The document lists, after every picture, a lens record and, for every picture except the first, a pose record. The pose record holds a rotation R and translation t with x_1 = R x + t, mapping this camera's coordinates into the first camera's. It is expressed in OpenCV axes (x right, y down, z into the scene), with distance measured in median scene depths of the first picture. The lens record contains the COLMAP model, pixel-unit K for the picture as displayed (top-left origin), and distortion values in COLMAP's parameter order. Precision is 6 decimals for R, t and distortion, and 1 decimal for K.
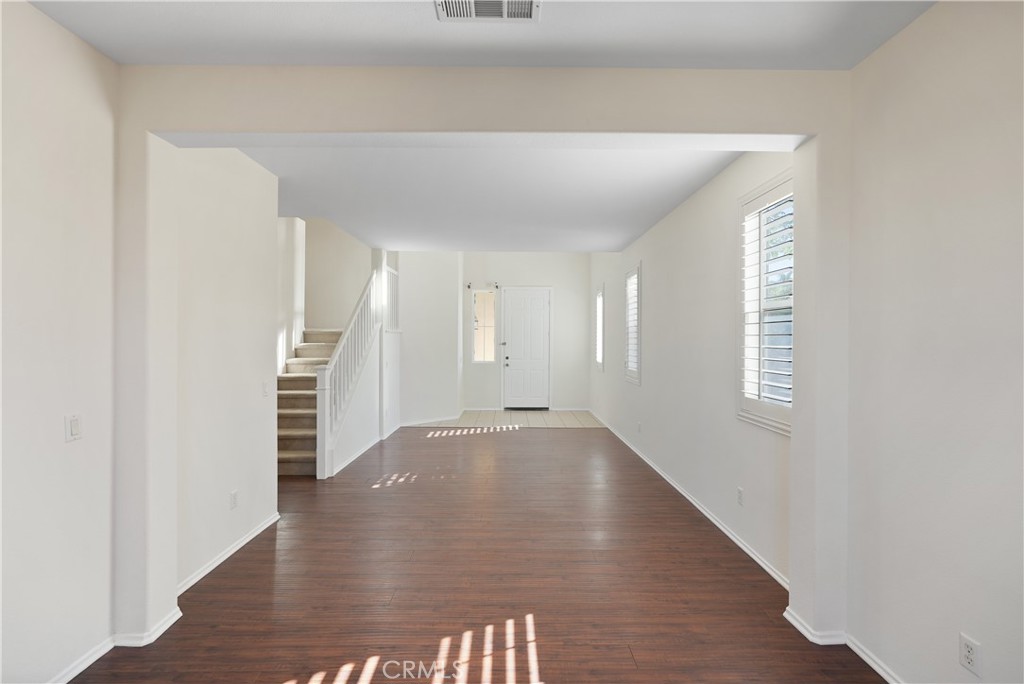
lens RADIAL K [[480.8, 0, 512.4], [0, 480.8, 334.5], [0, 0, 1]] dist [-0.001713, 0.000935]
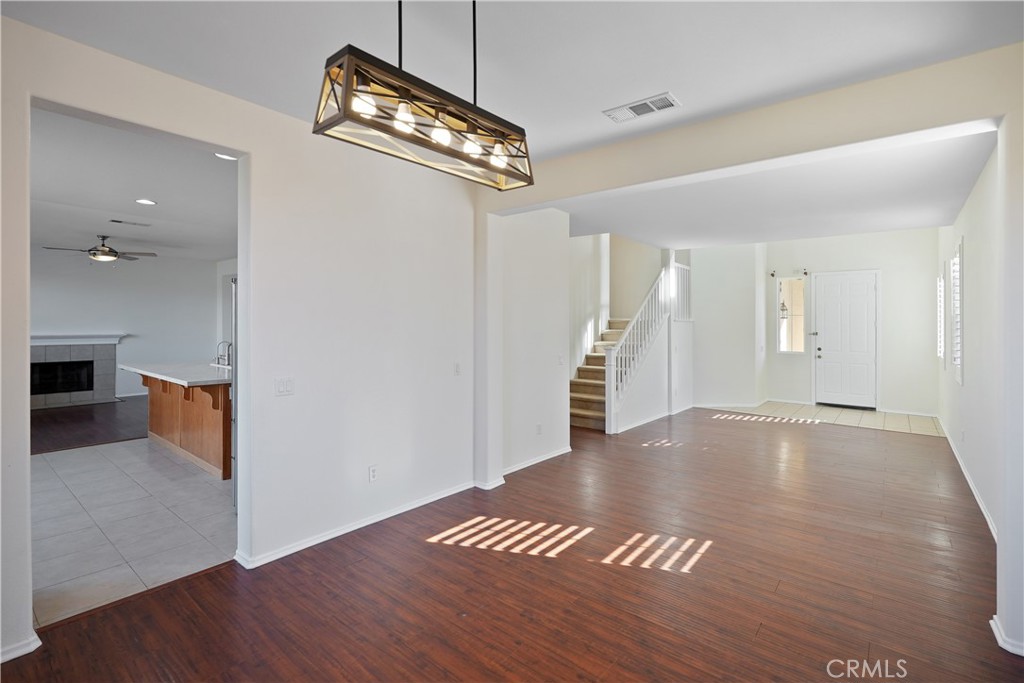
lens RADIAL K [[480.8, 0, 512.4], [0, 480.8, 334.0], [0, 0, 1]] dist [-0.001713, 0.000935]
pose [[0.771089, 0.019255, -0.636436, 0.192651], [-0.004469, 0.999682, 0.024829, -0.001066], [0.636711, -0.016301, 0.770930, -0.143084]]
